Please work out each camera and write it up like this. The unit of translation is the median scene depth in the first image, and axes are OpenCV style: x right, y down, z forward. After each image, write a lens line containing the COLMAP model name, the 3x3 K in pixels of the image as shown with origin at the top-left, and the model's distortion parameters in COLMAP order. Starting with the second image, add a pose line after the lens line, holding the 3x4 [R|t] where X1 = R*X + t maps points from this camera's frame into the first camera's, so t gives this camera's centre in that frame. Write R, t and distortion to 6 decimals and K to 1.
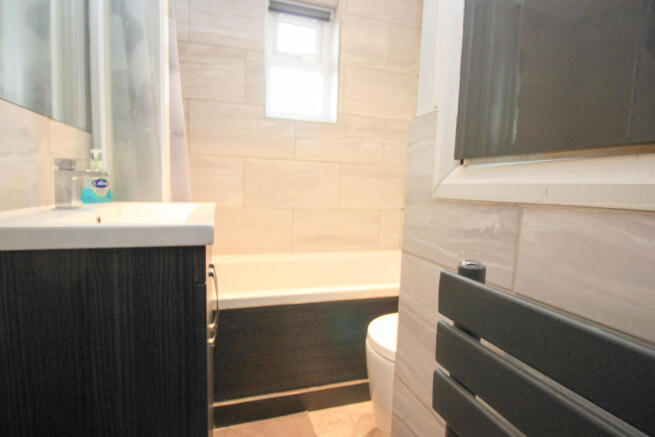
lens RADIAL K [[313.7, 0, 308.4], [0, 313.7, 215.2], [0, 0, 1]] dist [0.000272, 0.000228]
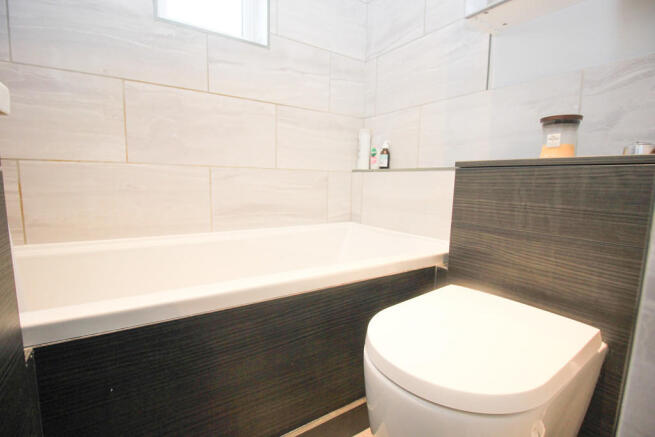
lens RADIAL K [[307.2, 0, 312.2], [0, 307.2, 220.5], [0, 0, 1]] dist [-0.000998, -0.017421]
pose [[0.960919, -0.050708, 0.272146, -0.025901], [0.040070, 0.998205, 0.044508, 0.082080], [-0.273915, -0.031864, 0.961226, 0.327296]]
